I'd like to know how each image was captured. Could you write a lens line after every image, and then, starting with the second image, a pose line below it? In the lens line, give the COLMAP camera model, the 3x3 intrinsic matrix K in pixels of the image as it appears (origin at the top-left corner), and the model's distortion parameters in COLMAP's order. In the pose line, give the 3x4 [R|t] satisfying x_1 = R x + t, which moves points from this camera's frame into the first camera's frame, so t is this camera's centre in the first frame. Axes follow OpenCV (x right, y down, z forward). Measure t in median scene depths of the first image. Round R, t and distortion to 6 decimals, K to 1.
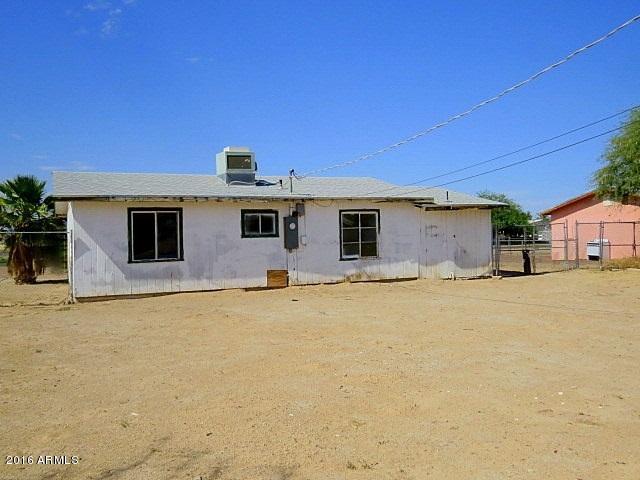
lens RADIAL K [[591.7, 0, 314.5], [0, 591.7, 238.6], [0, 0, 1]] dist [-0.036253, 0.000000]
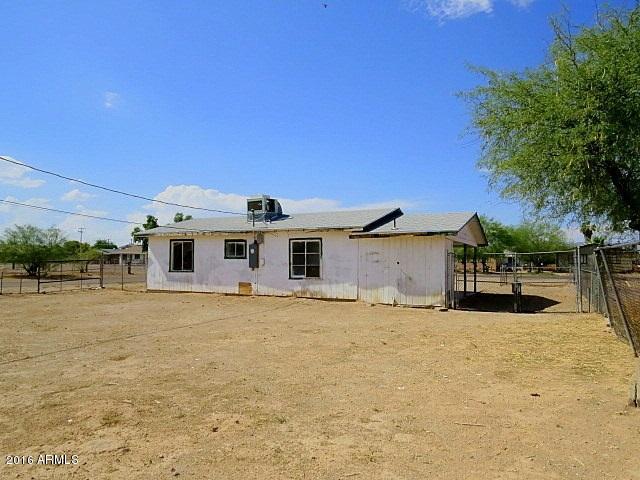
lens RADIAL K [[465.8, 0, 319.2], [0, 465.8, 237.6], [0, 0, 1]] dist [-0.010875, -0.006684]
pose [[0.611423, -0.009686, -0.791244, 0.839286], [-0.019599, 0.999433, -0.027380, -0.024212], [0.791061, 0.032248, 0.610887, 0.431077]]
